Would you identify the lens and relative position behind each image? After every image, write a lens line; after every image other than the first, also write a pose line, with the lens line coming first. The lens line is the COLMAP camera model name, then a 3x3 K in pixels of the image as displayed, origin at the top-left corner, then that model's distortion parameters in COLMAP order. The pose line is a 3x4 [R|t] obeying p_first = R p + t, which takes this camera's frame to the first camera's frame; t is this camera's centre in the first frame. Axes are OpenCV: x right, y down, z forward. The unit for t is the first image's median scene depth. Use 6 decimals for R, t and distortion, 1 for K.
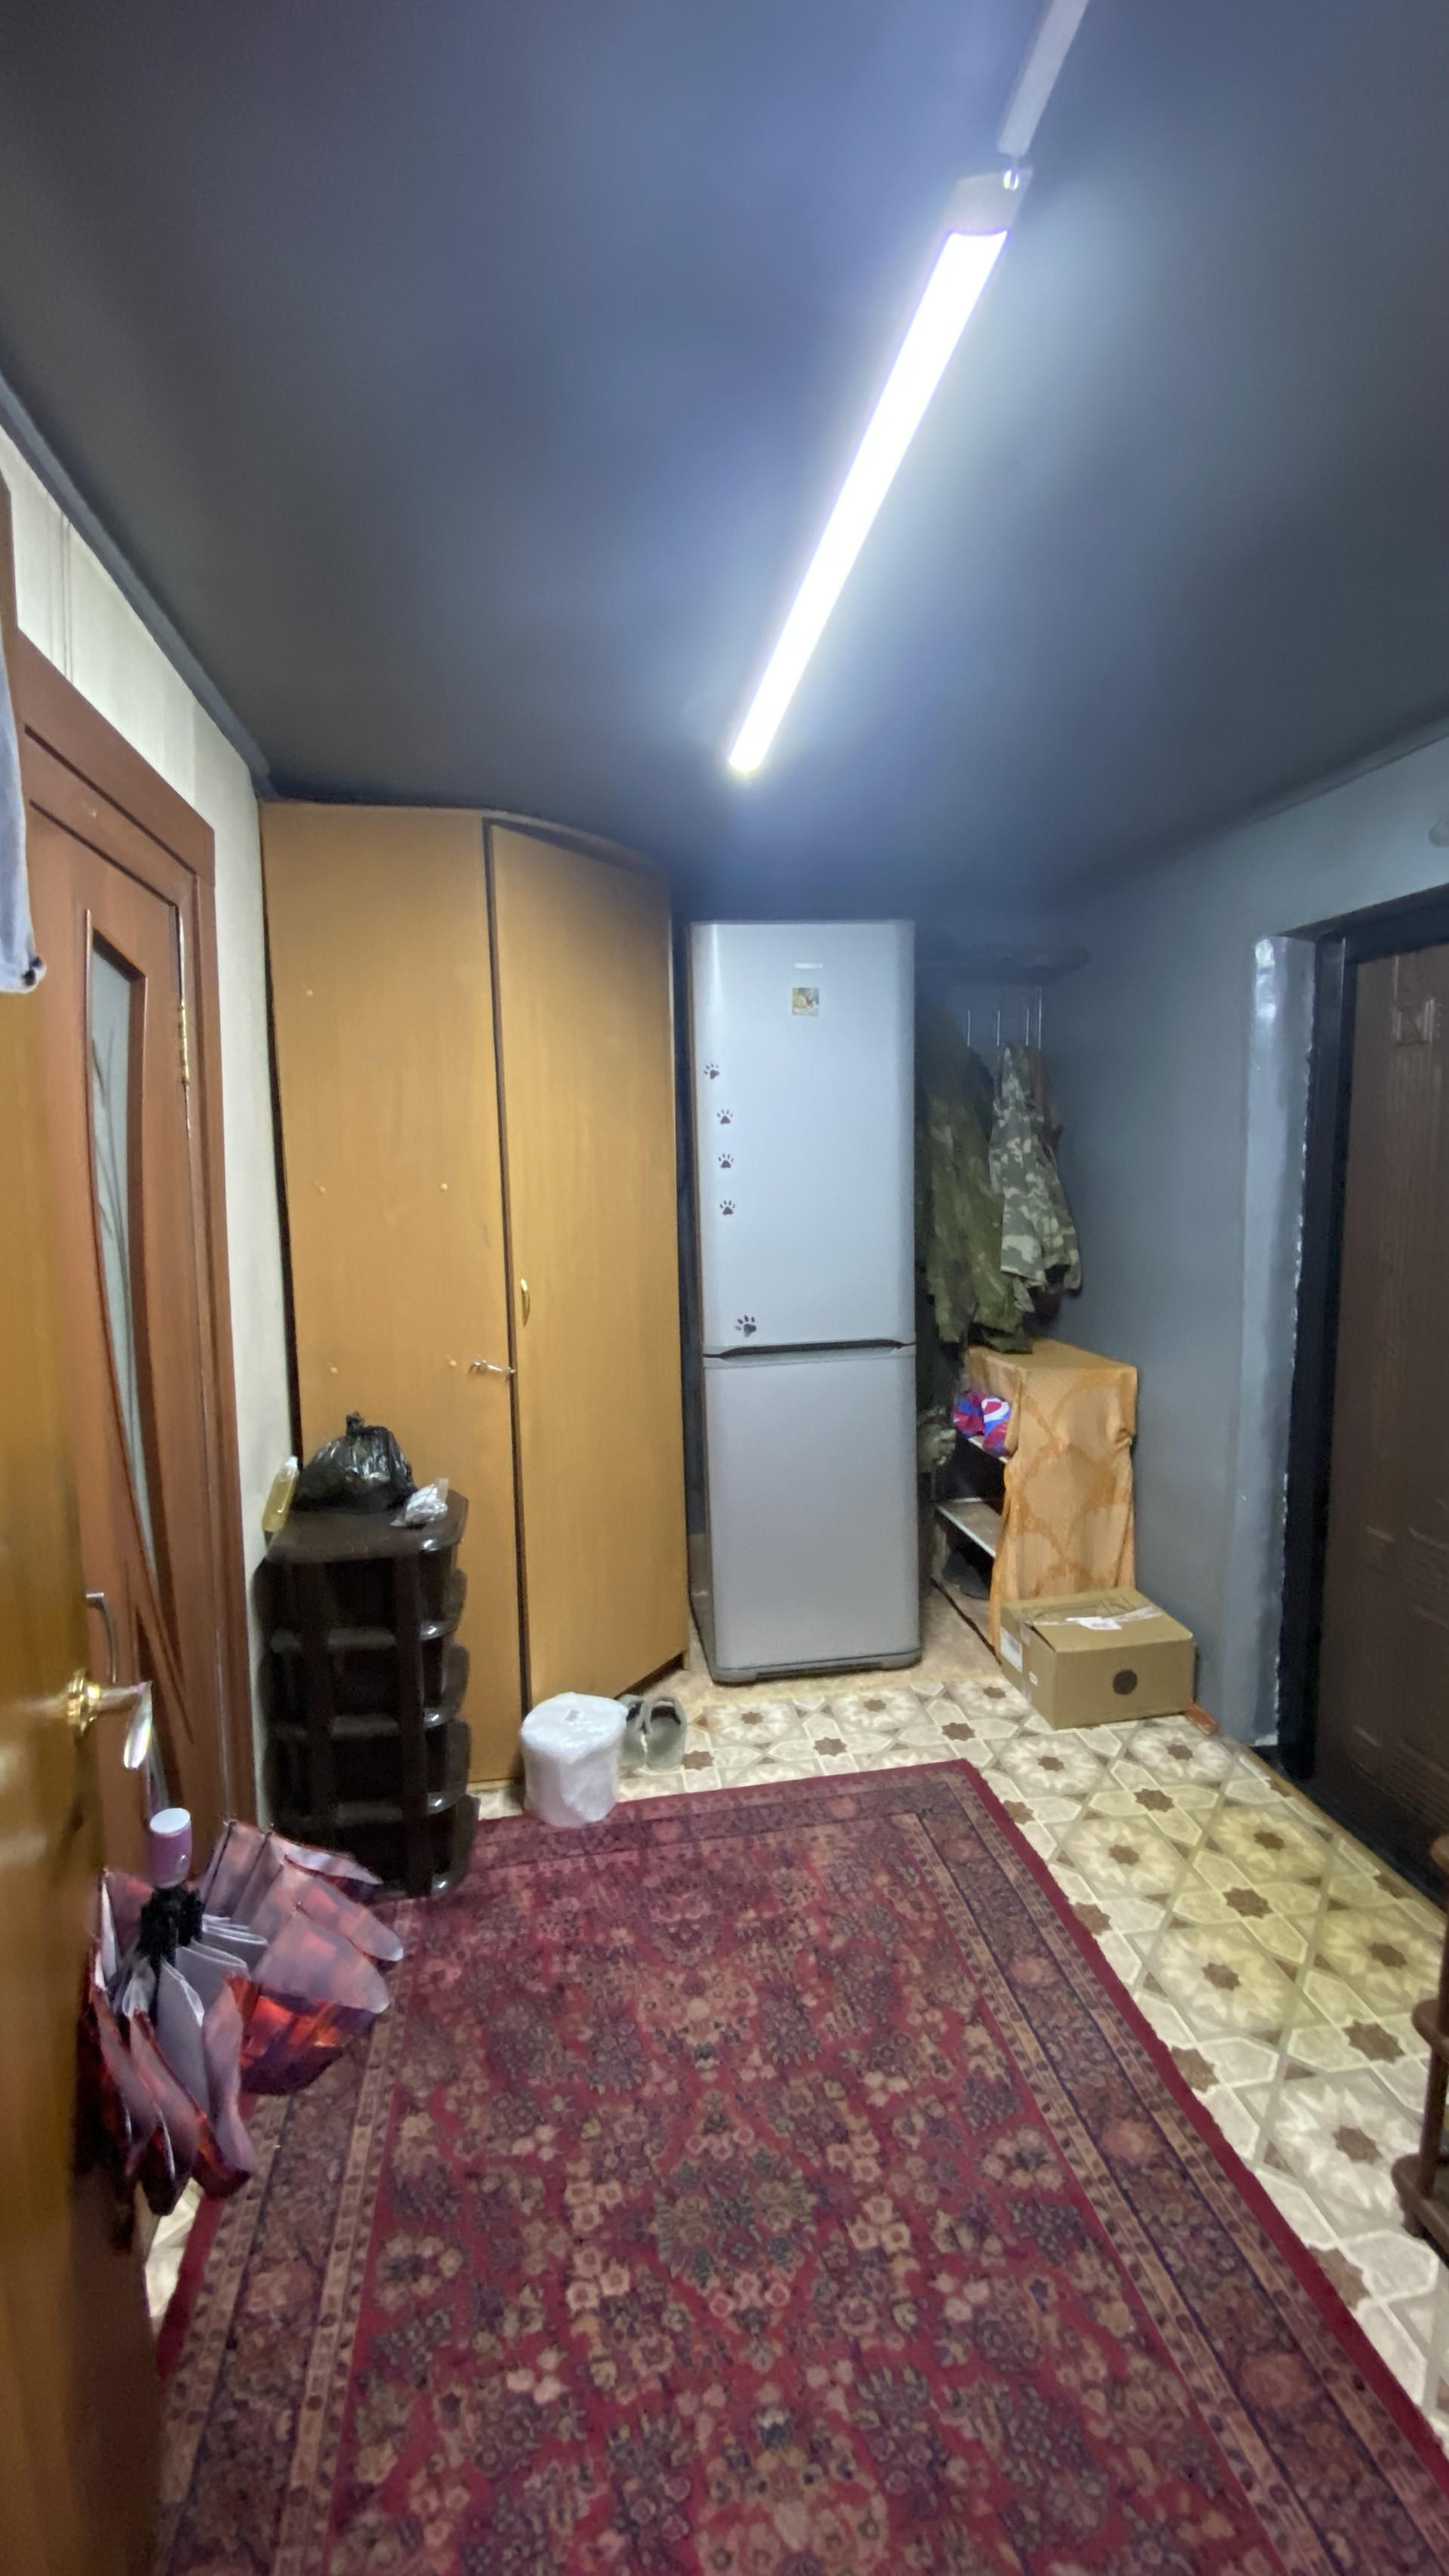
lens RADIAL K [[1054.5, 0, 724.2], [0, 1054.5, 1288.0], [0, 0, 1]] dist [0.021032, -0.021011]
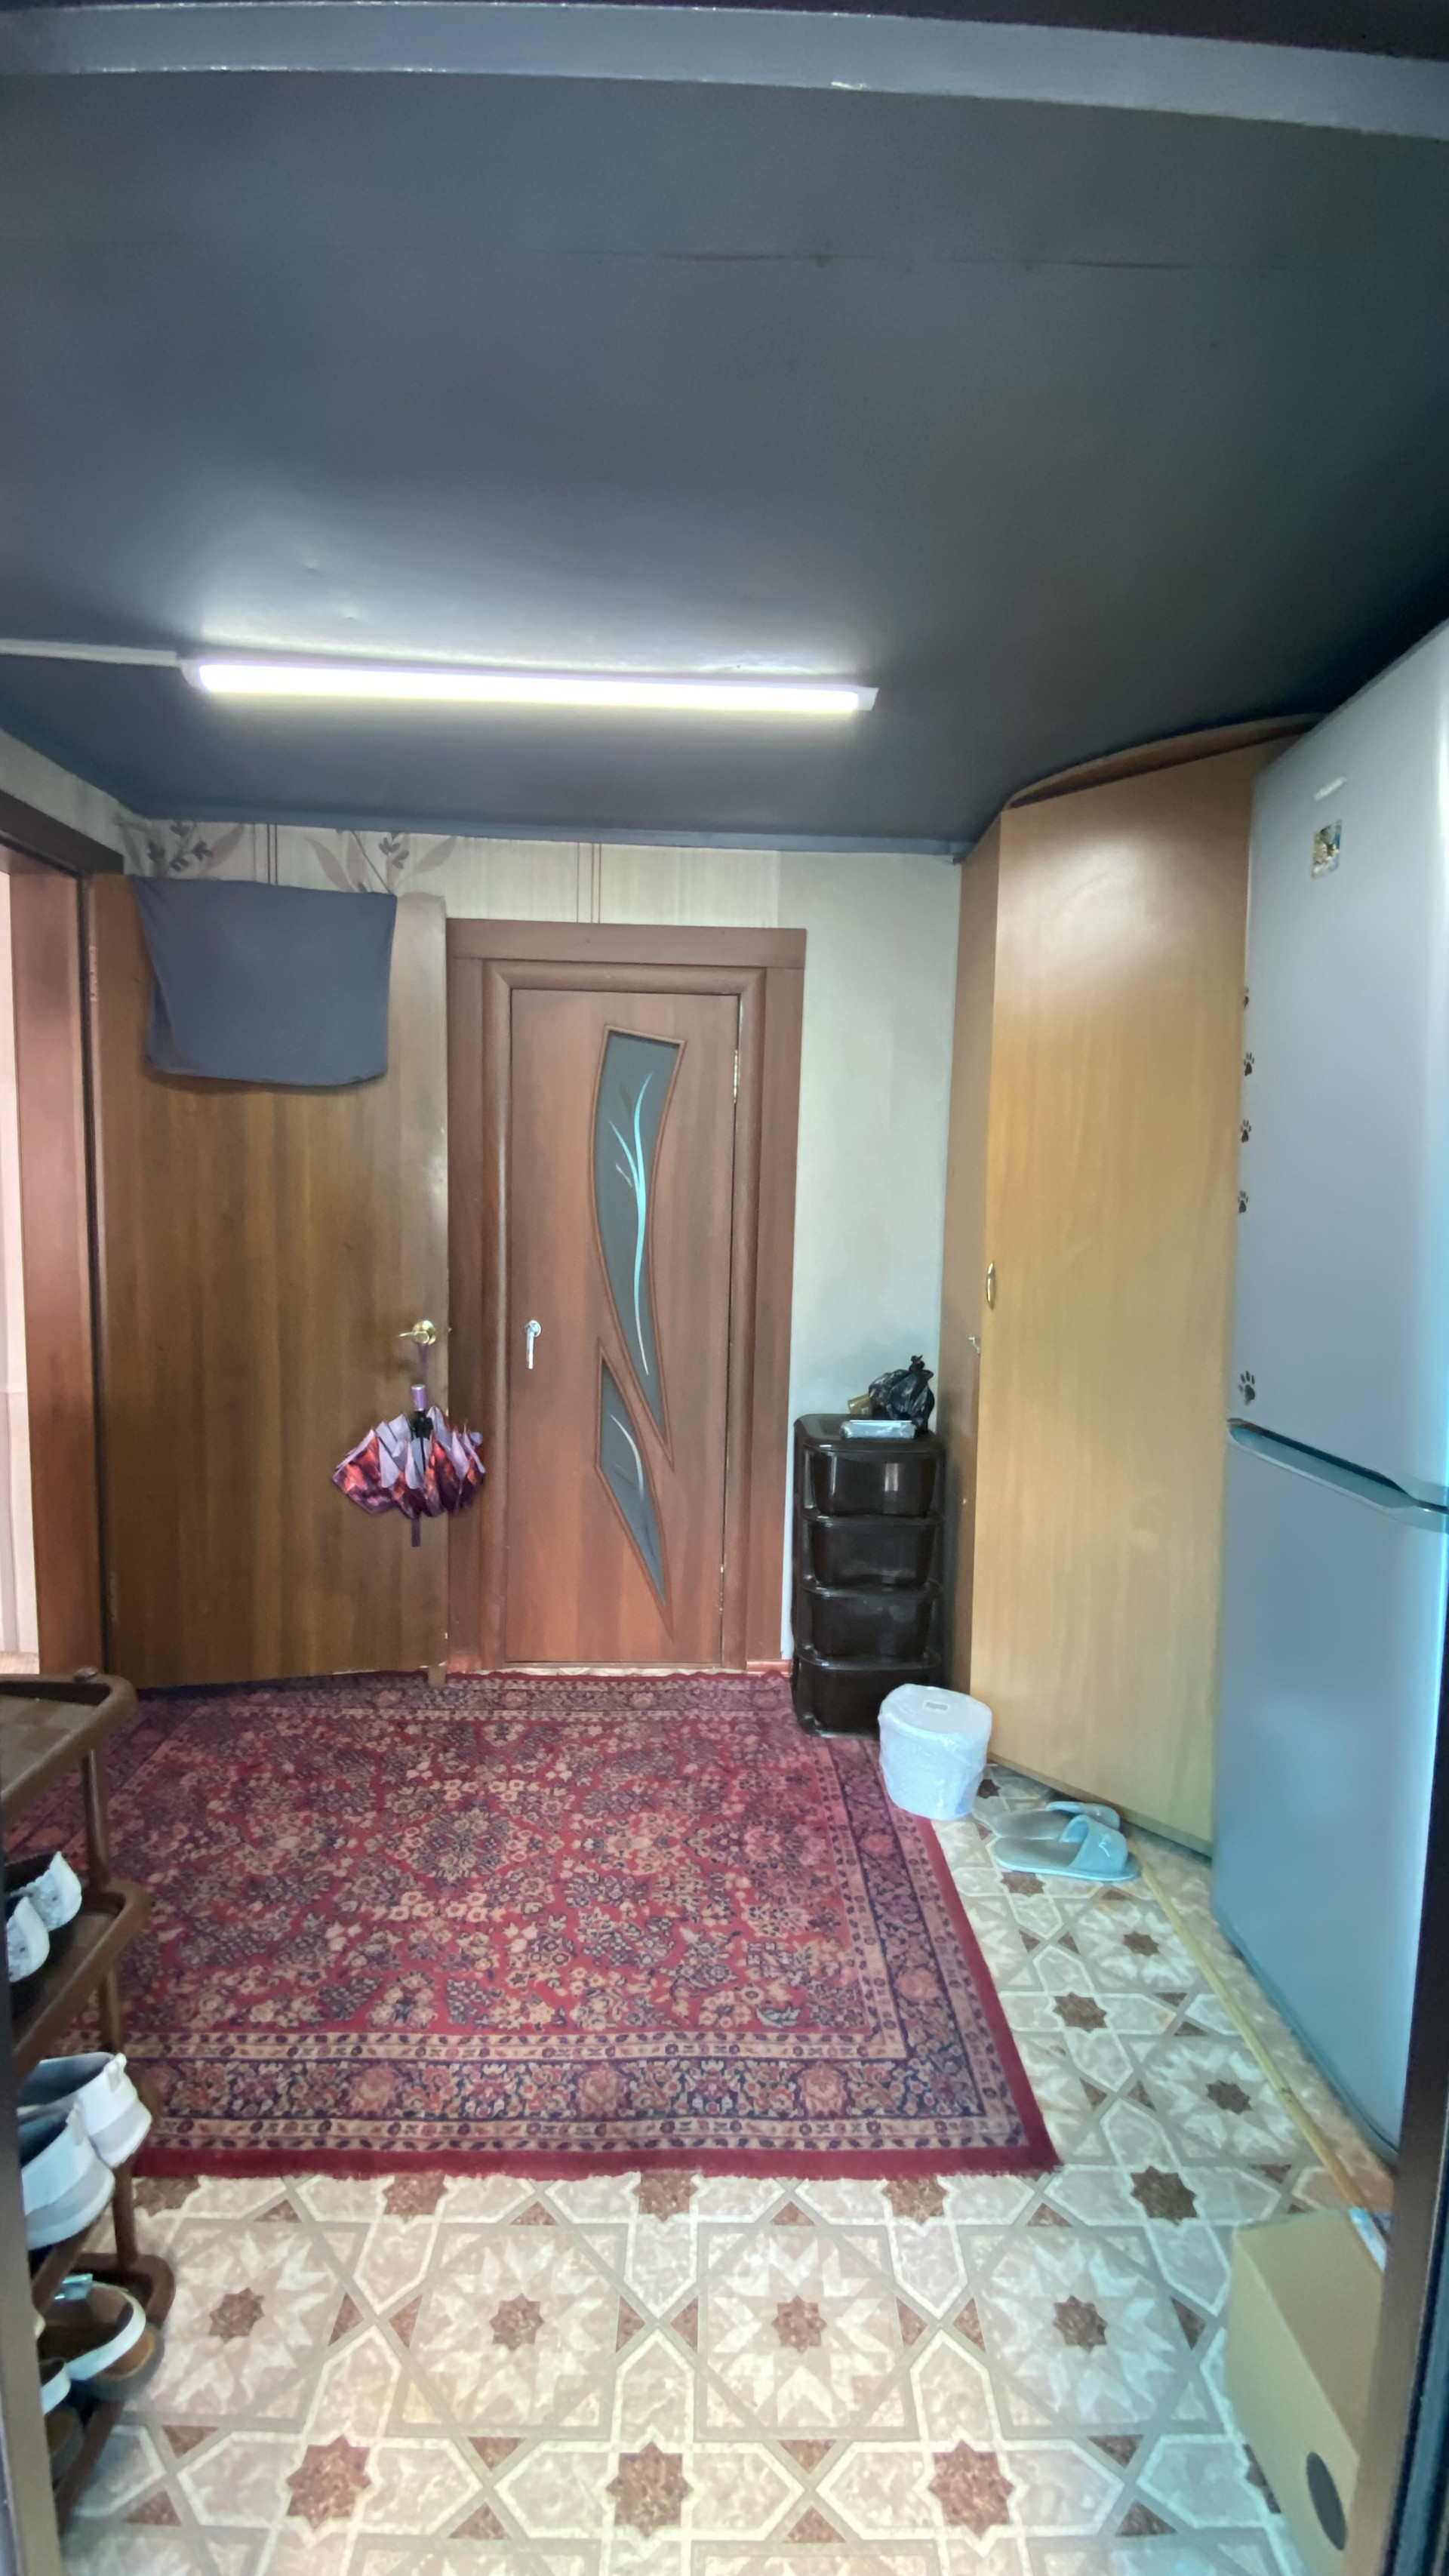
lens RADIAL K [[1054.5, 0, 715.4], [0, 1054.5, 1299.3], [0, 0, 1]] dist [0.021032, -0.021011]
pose [[-0.151931, 0.106450, -0.982642, 1.223634], [-0.141703, 0.981567, 0.128243, -0.094523], [0.978181, 0.158728, -0.134046, 1.316007]]
